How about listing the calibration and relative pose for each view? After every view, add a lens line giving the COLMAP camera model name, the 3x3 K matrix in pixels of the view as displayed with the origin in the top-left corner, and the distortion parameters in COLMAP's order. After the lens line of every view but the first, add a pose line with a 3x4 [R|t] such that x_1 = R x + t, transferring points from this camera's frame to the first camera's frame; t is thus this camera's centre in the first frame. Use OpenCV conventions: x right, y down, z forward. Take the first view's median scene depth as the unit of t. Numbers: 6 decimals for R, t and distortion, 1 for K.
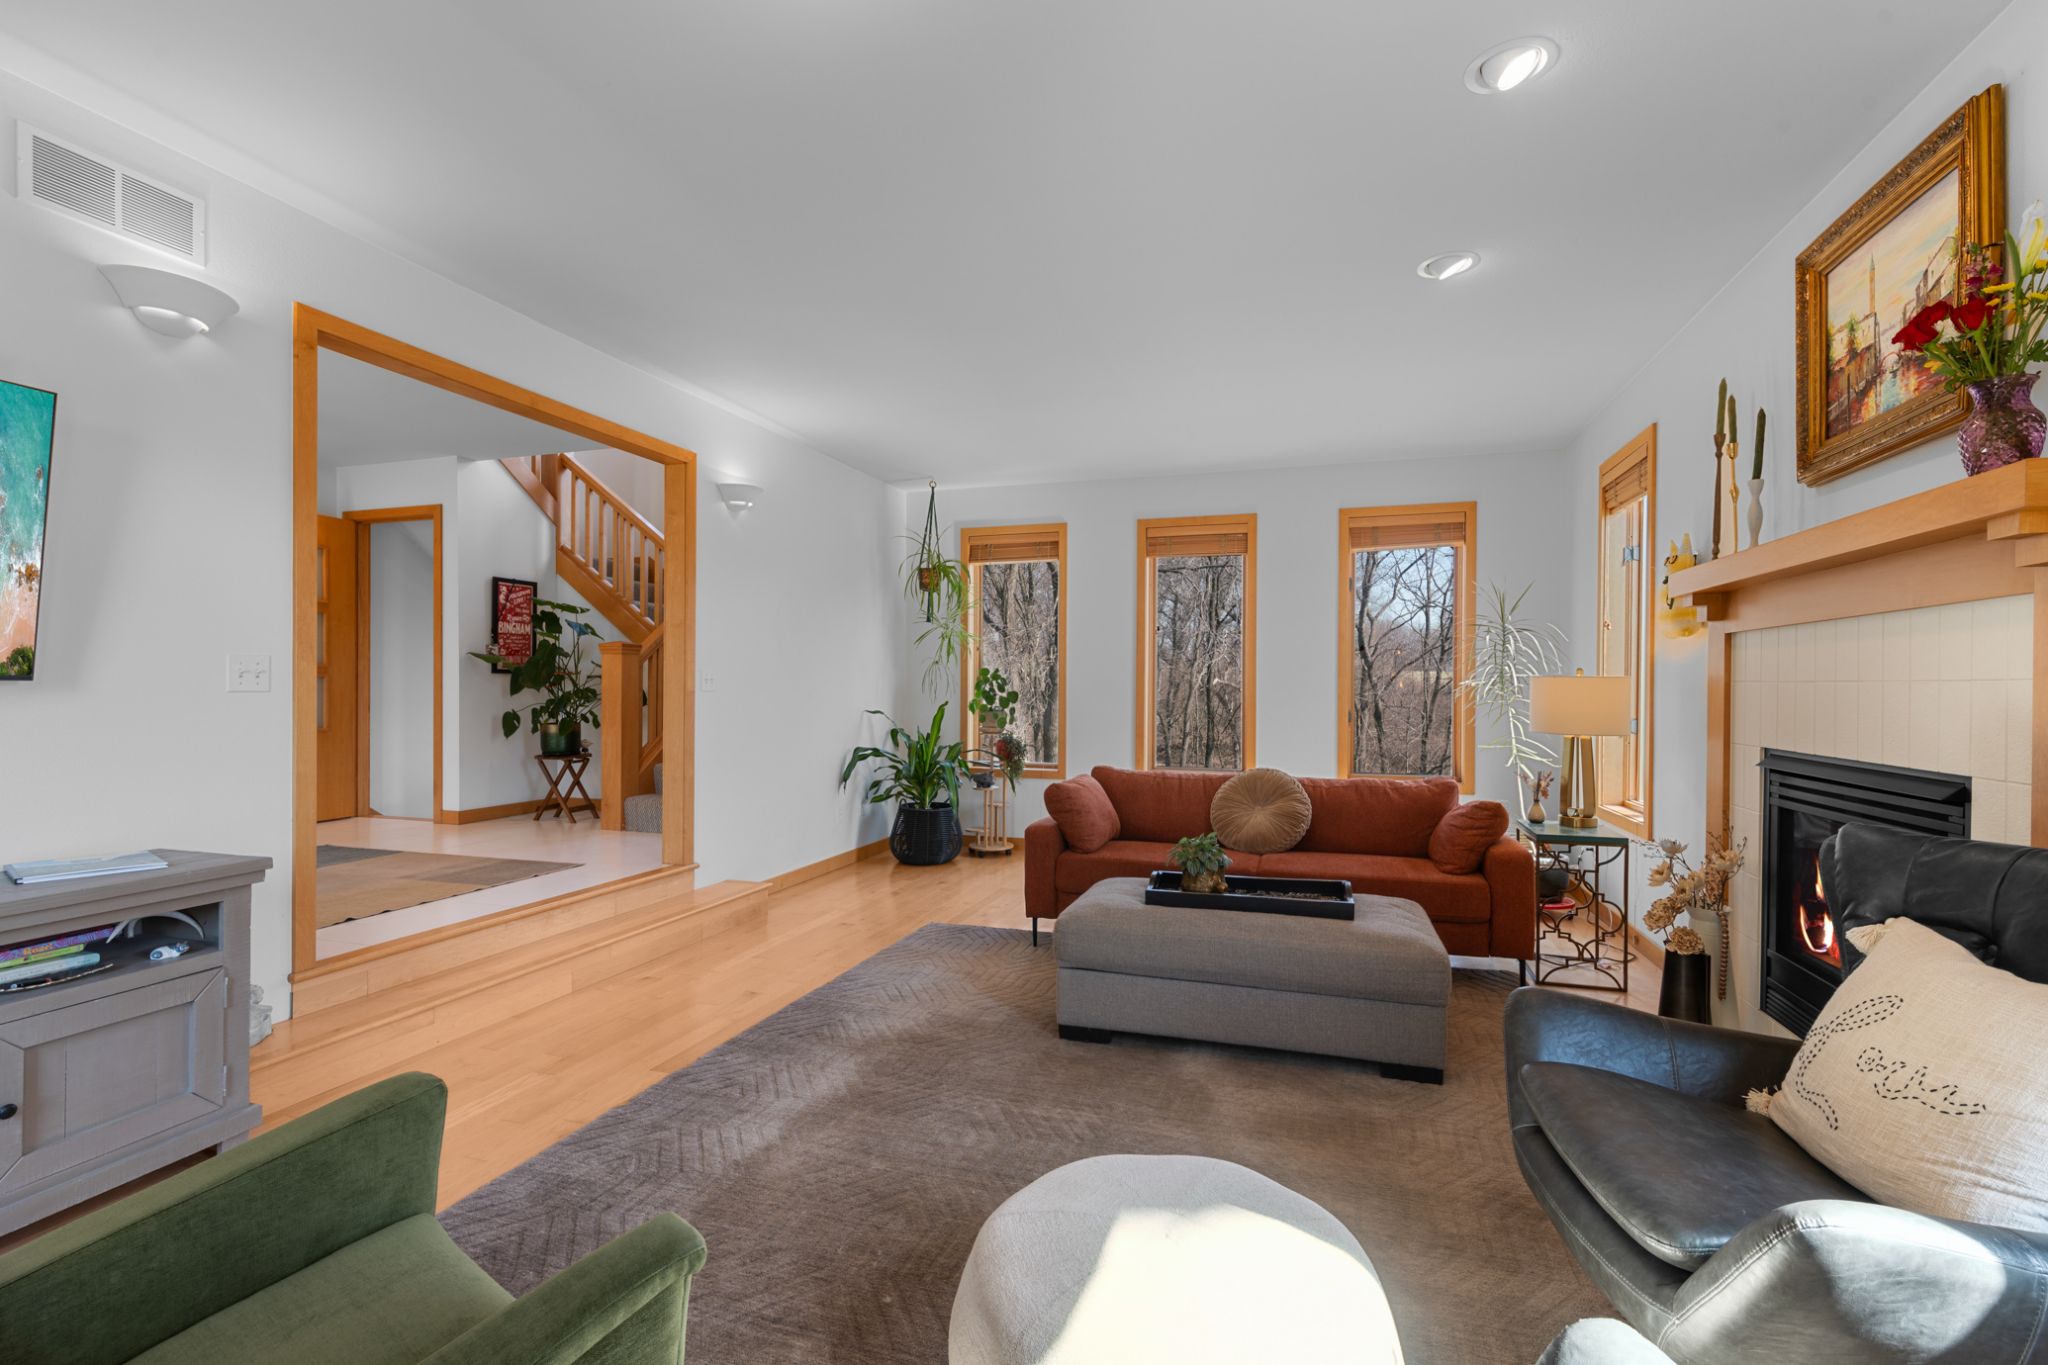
lens RADIAL K [[888.2, 0, 1070.9], [0, 888.2, 684.5], [0, 0, 1]] dist [0.000721, -0.000743]
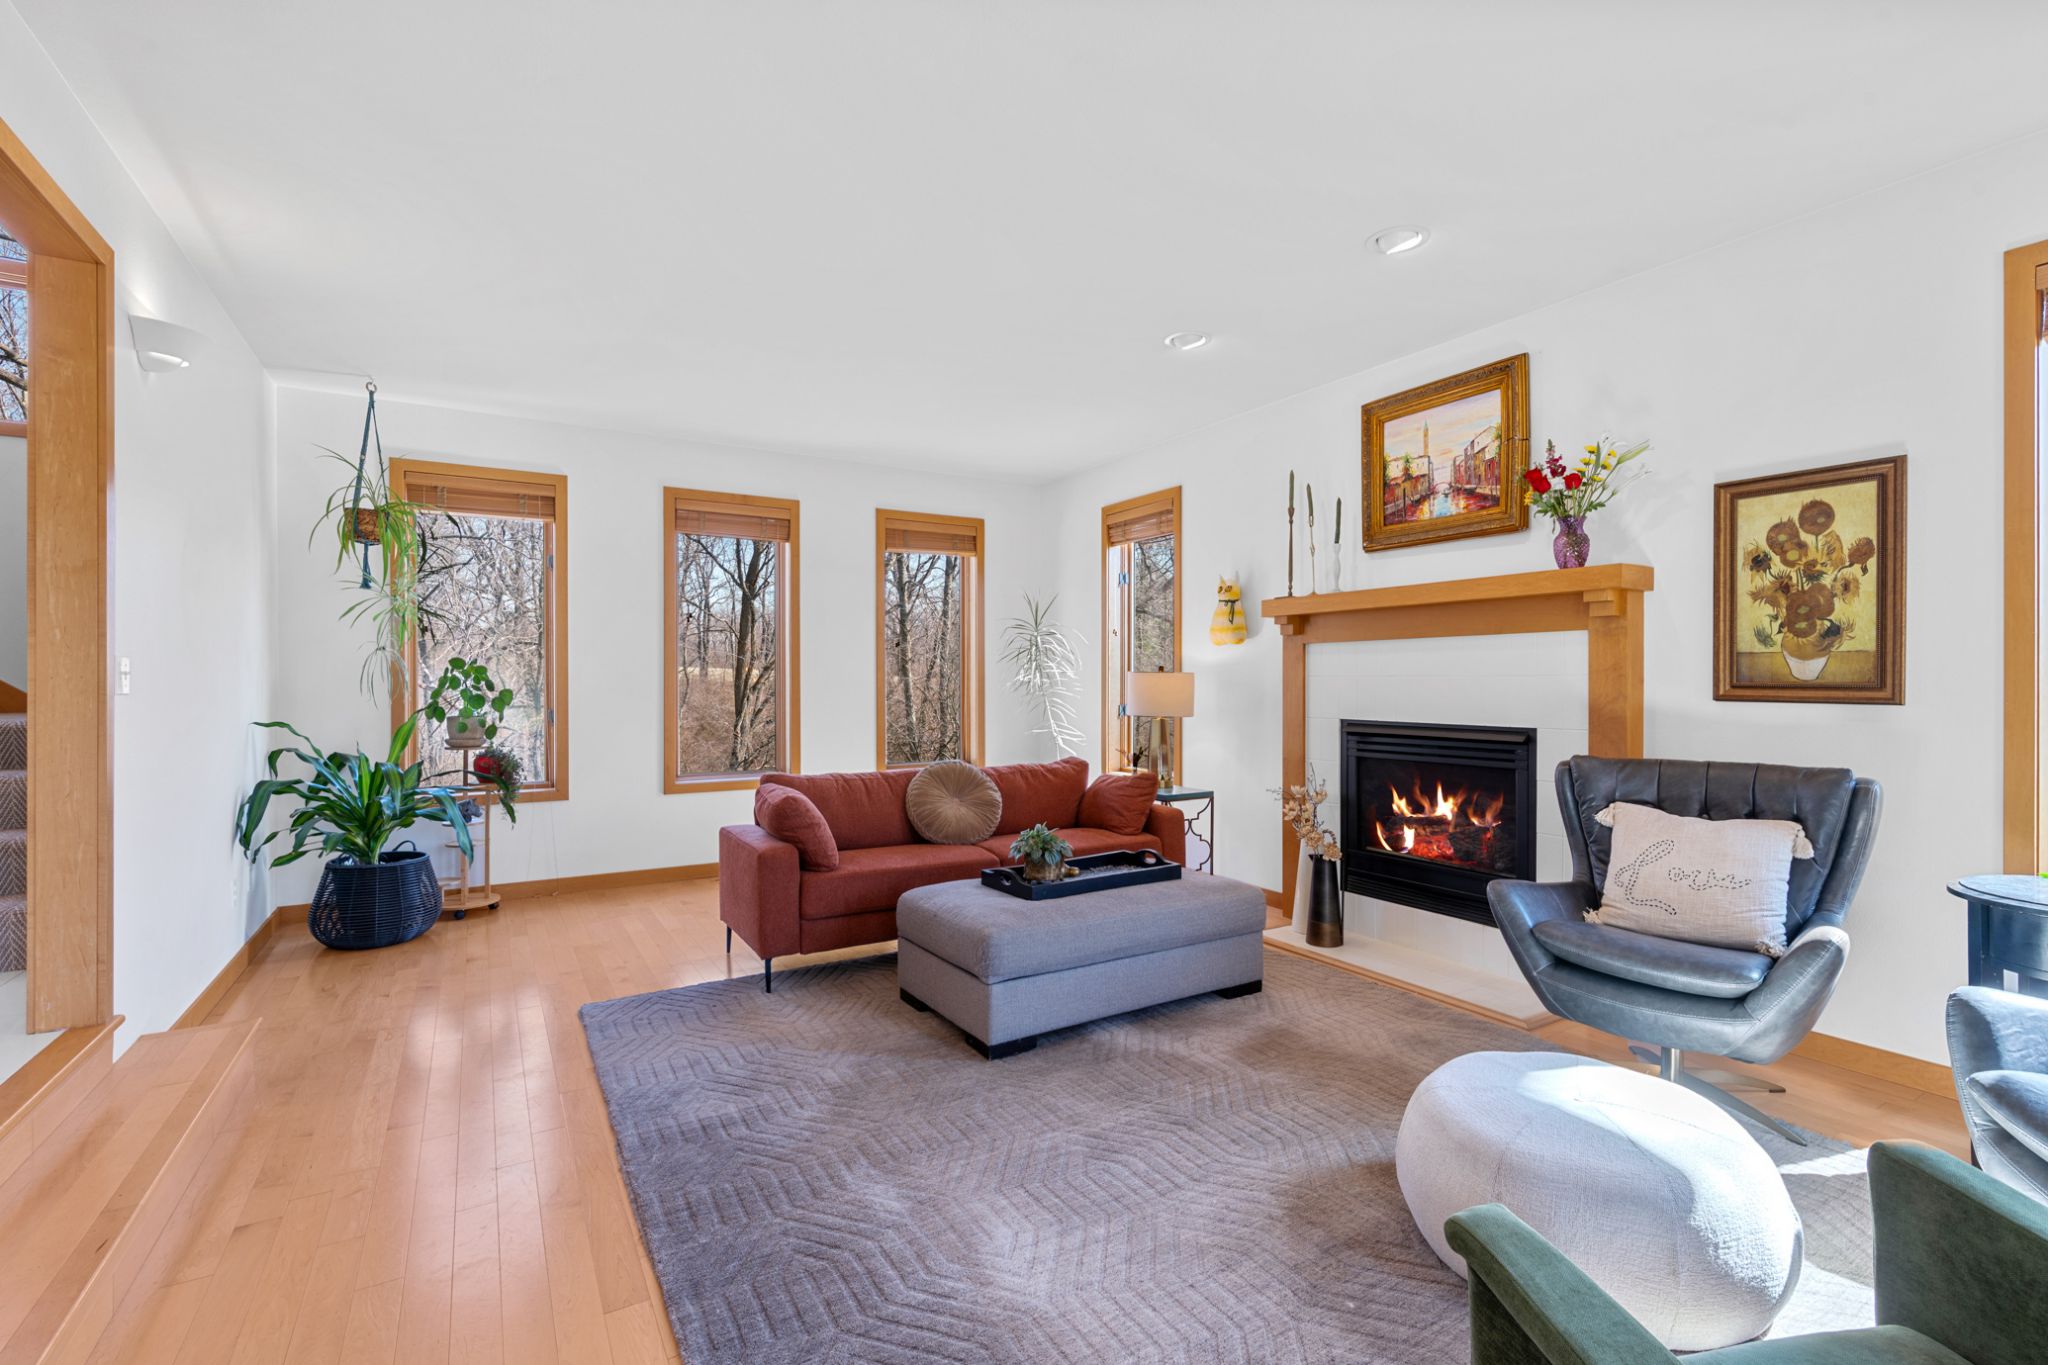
lens RADIAL K [[888.2, 0, 1026.5], [0, 888.2, 684.6], [0, 0, 1]] dist [0.000721, -0.000743]
pose [[0.670458, -0.007486, 0.741909, -0.371410], [0.002791, 0.999967, 0.007568, -0.001195], [-0.741942, -0.003004, 0.670457, 0.192546]]
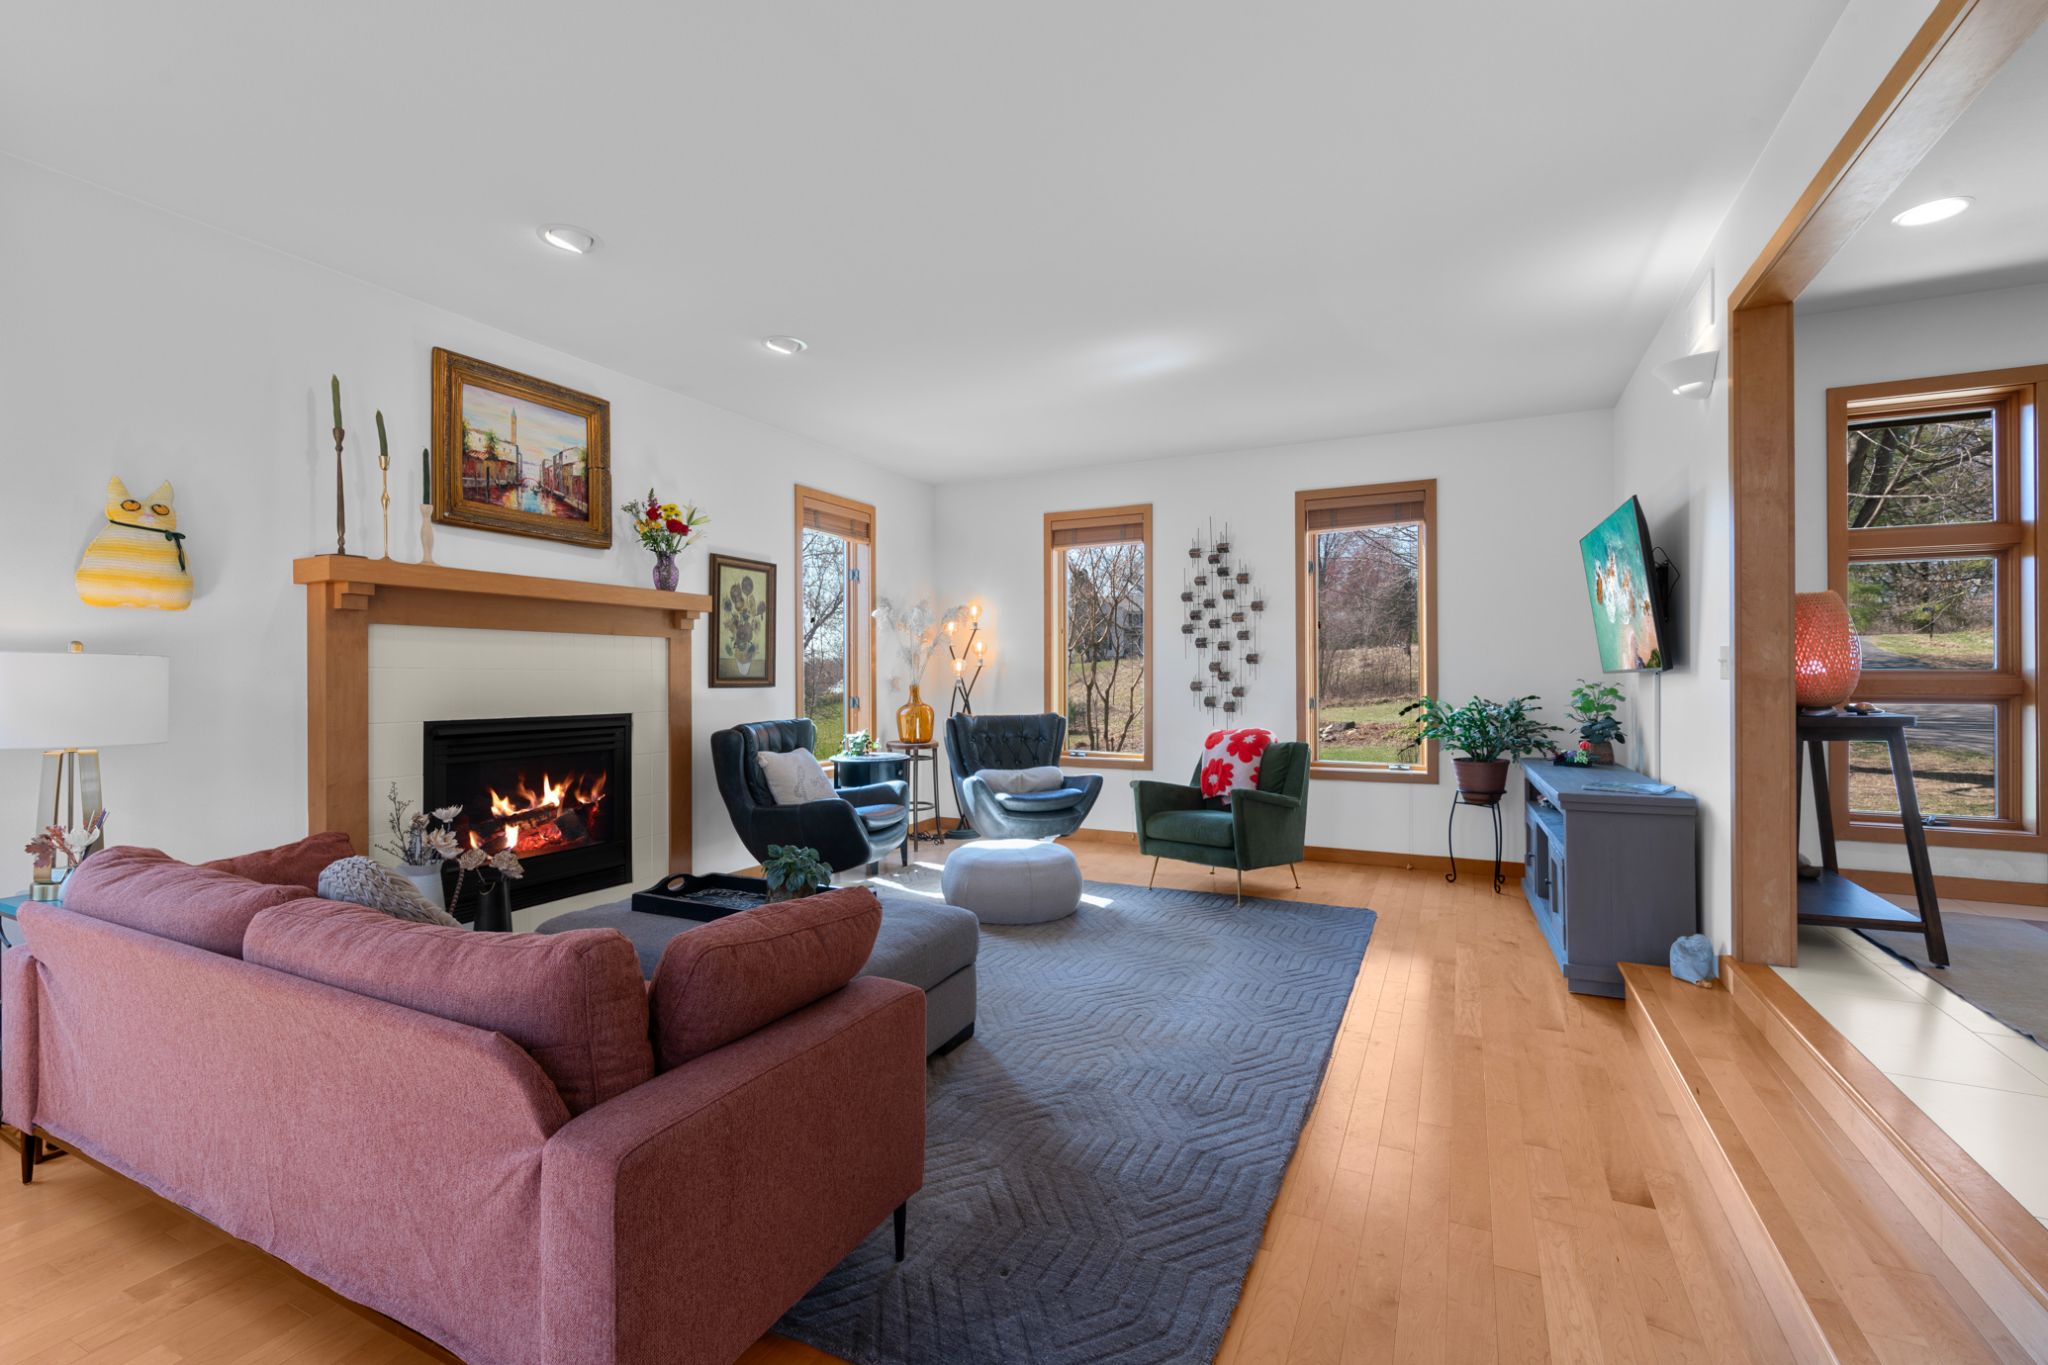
lens RADIAL K [[888.2, 0, 987.1], [0, 888.2, 701.2], [0, 0, 1]] dist [0.000721, -0.000743]
pose [[-0.979960, -0.009859, 0.198949, -0.123548], [-0.004460, 0.999610, 0.027566, 0.002659], [-0.199143, 0.026126, -0.979622, 1.072725]]
